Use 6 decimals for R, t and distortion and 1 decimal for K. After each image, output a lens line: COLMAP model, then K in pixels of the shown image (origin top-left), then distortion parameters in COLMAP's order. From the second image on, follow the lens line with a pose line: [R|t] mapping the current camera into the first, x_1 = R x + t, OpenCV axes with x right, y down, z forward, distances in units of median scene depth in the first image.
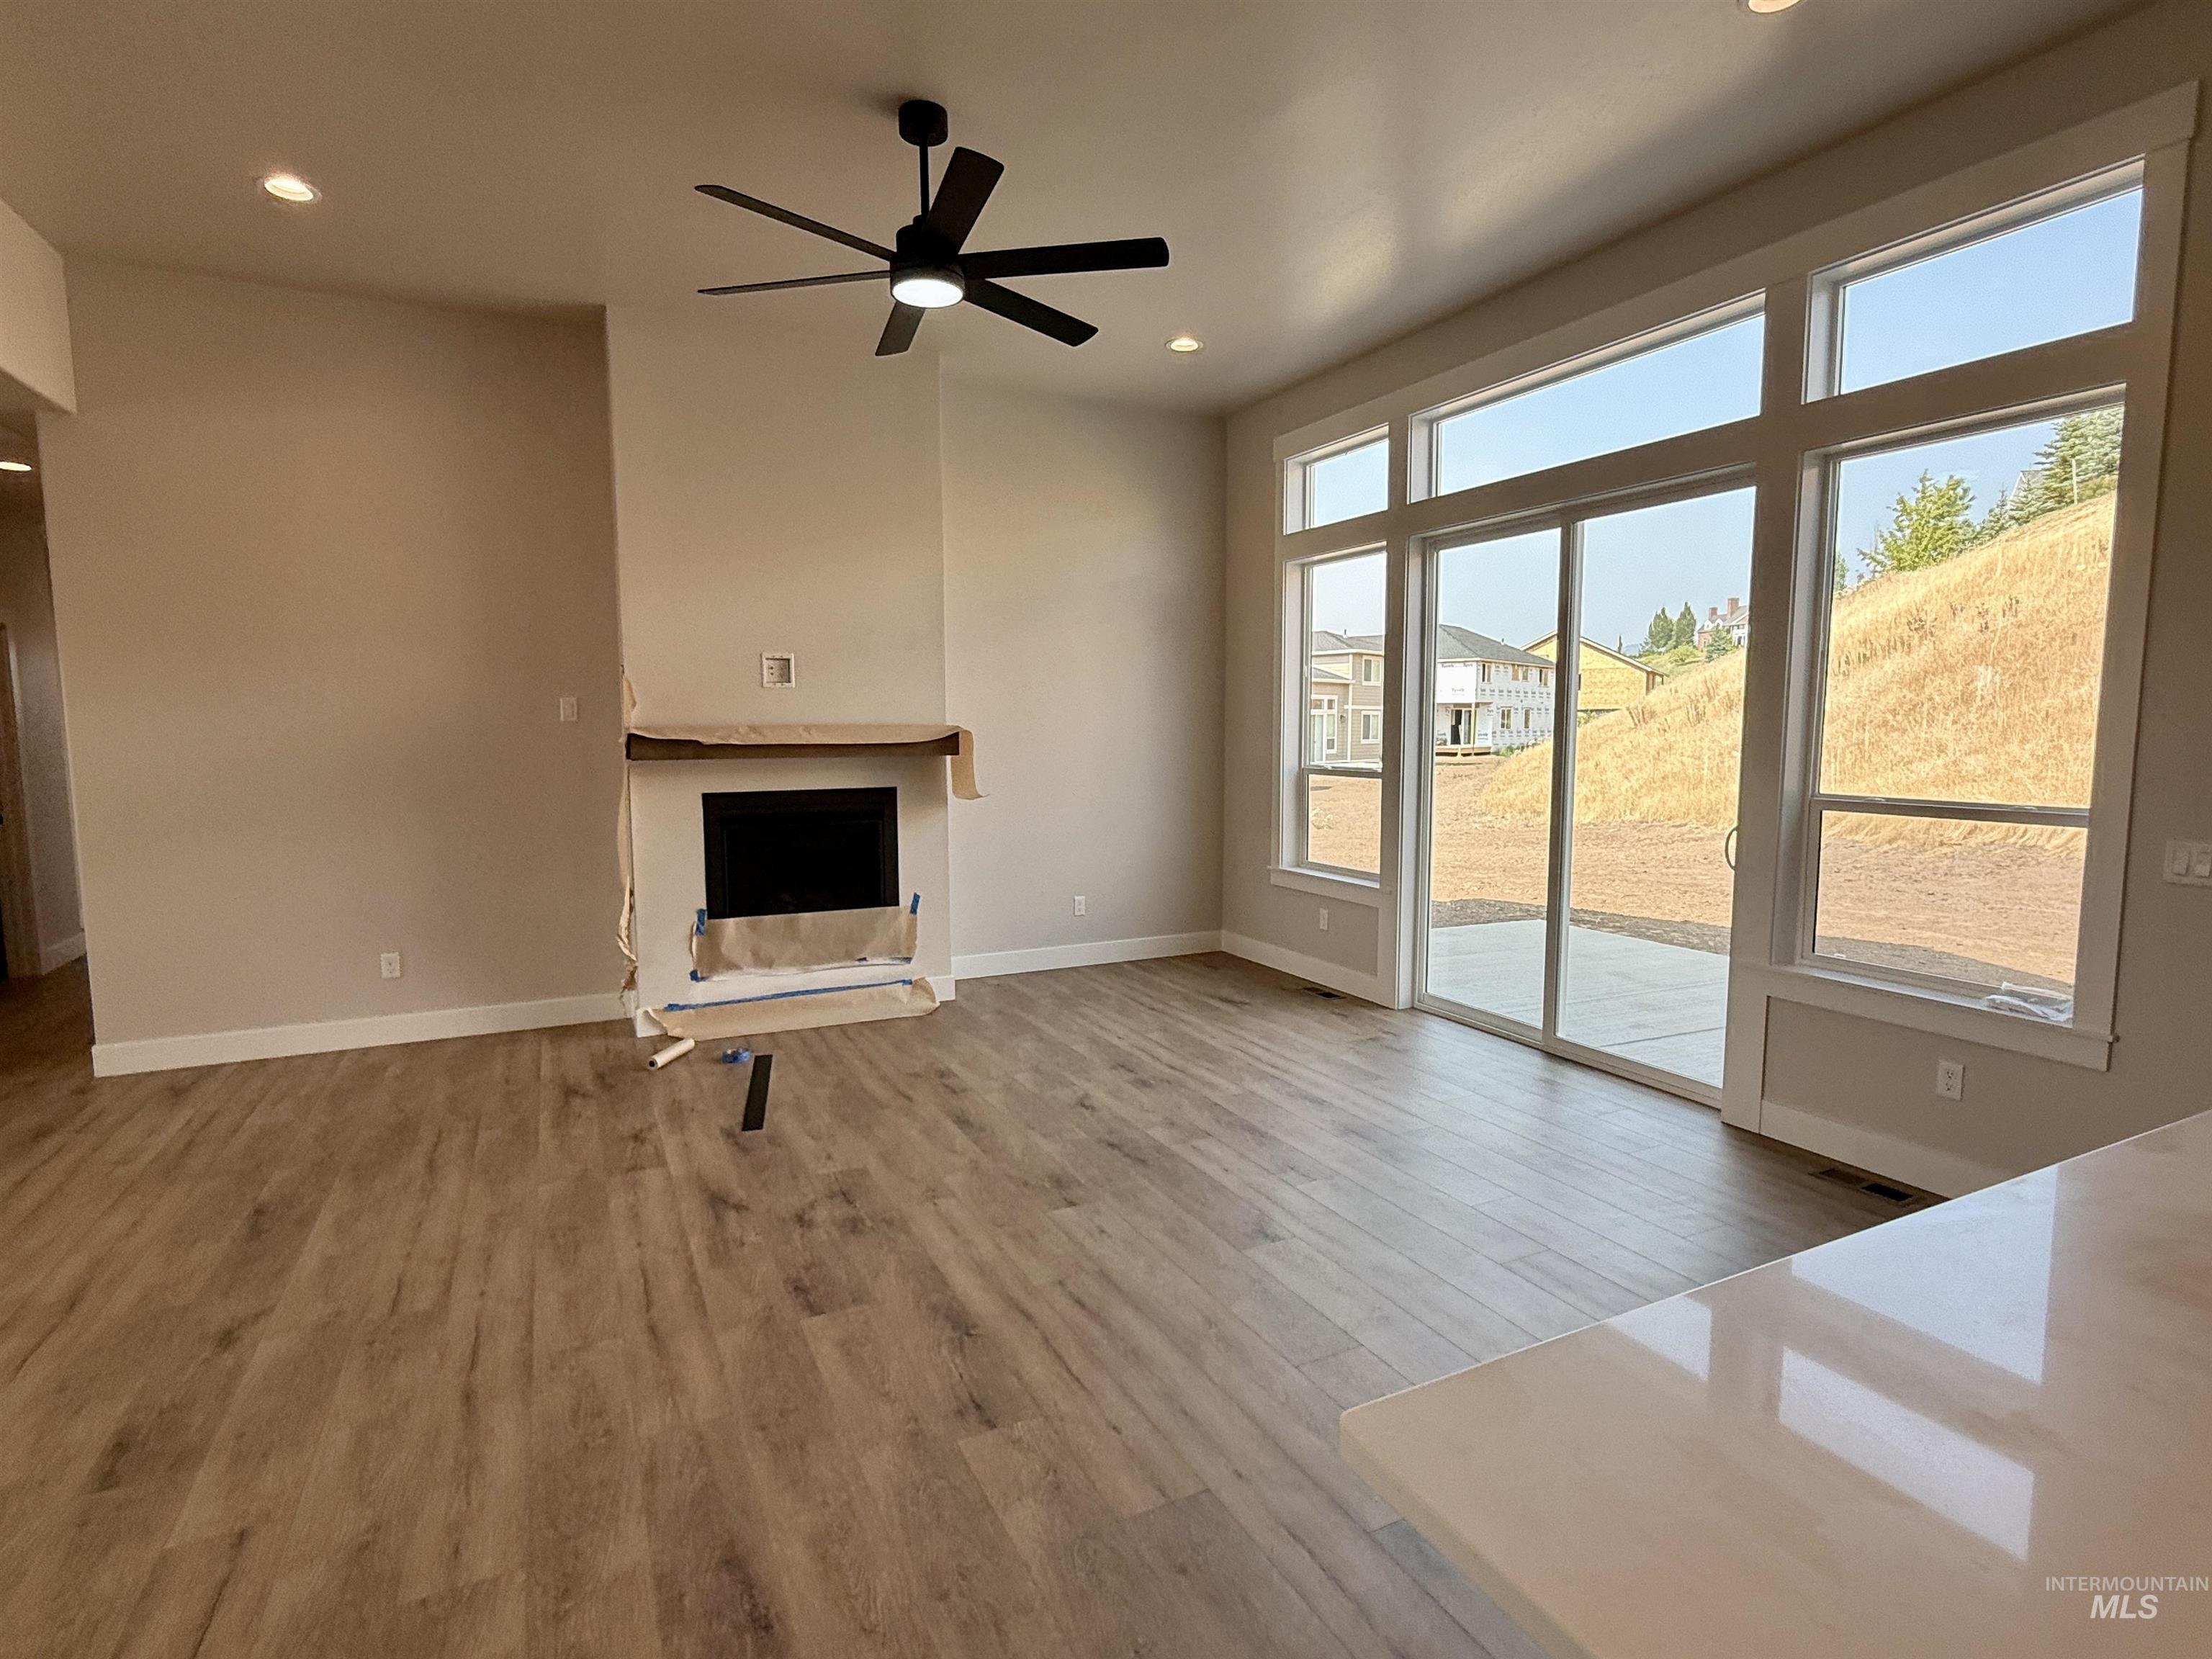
lens RADIAL K [[1106.8, 0, 1108.8], [0, 1106.8, 833.1], [0, 0, 1]] dist [-0.000638, -0.000725]
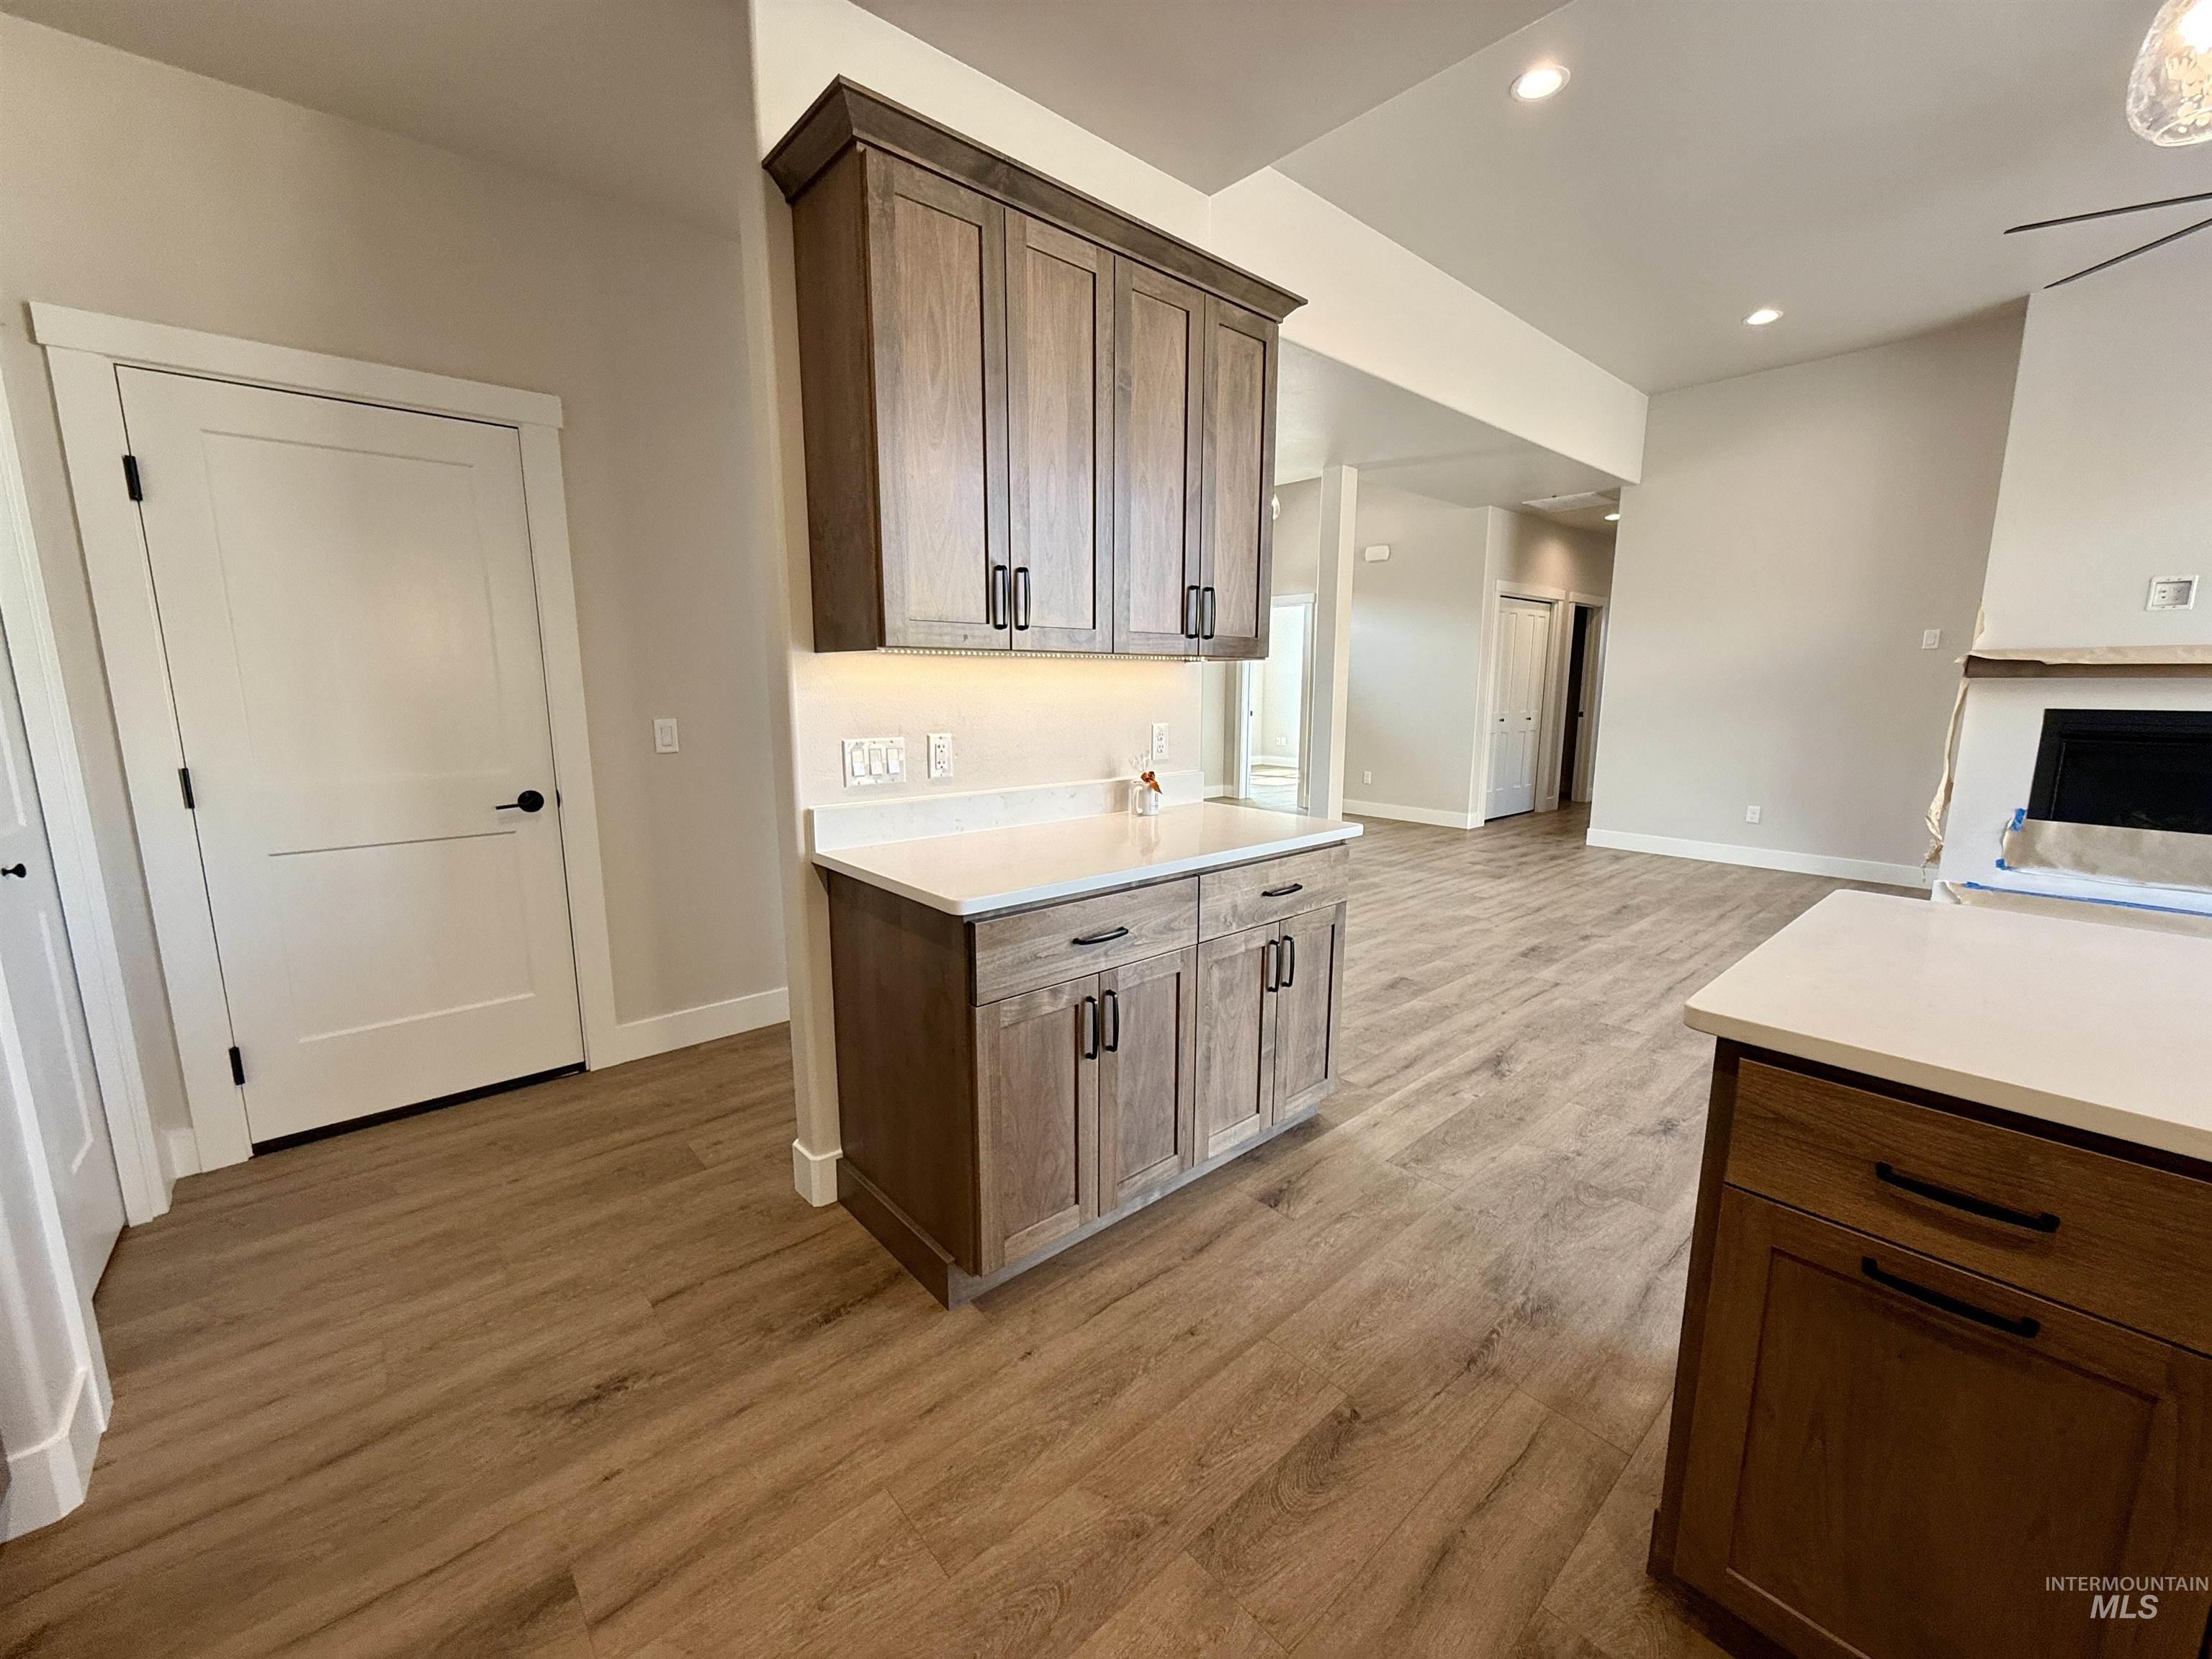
lens RADIAL K [[880.5, 0, 1116.5], [0, 880.5, 829.8], [0, 0, 1]] dist [0.000494, -0.000108]
pose [[0.262152, 0.165545, -0.950721, 0.266436], [-0.097506, 0.984678, 0.144572, 0.049169], [0.960088, 0.054801, 0.274277, -0.166987]]
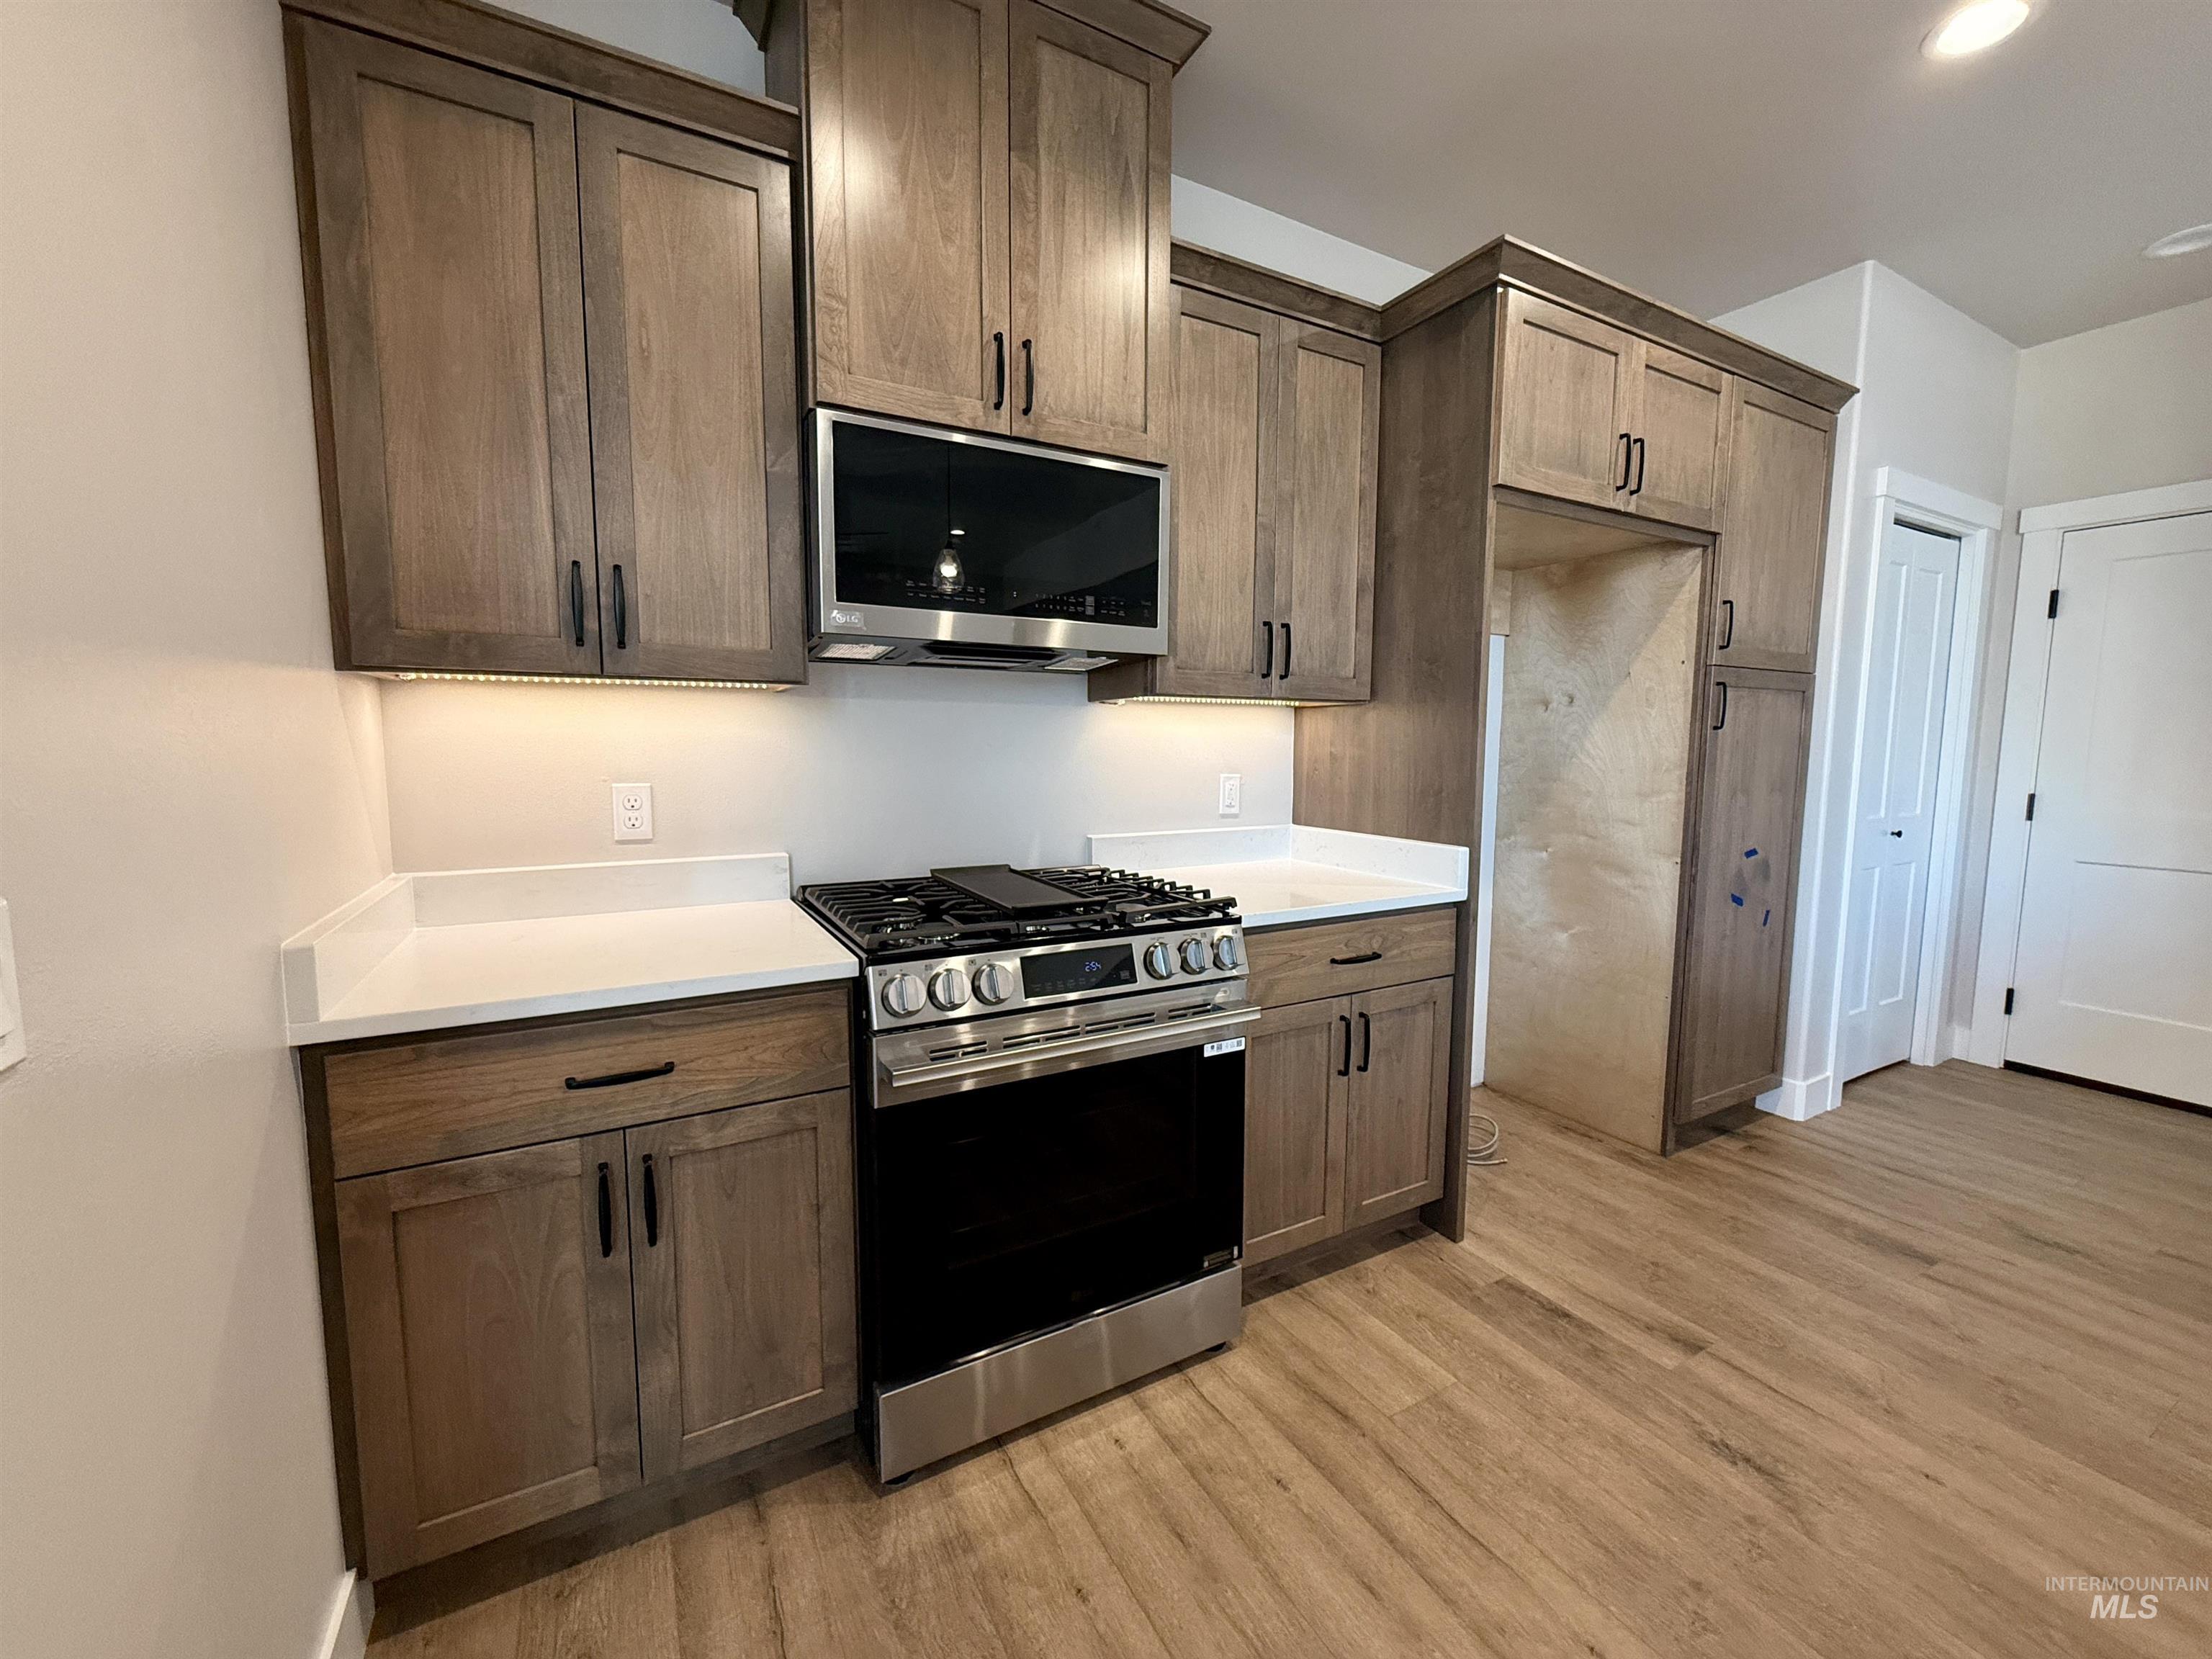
lens RADIAL K [[880.5, 0, 1112.6], [0, 880.5, 829.8], [0, 0, 1]] dist [0.000494, -0.000108]
pose [[-0.998659, 0.002681, -0.051707, 0.426721], [-0.007697, 0.979873, 0.199474, 0.030355], [0.051201, 0.199604, -0.978538, 0.099496]]
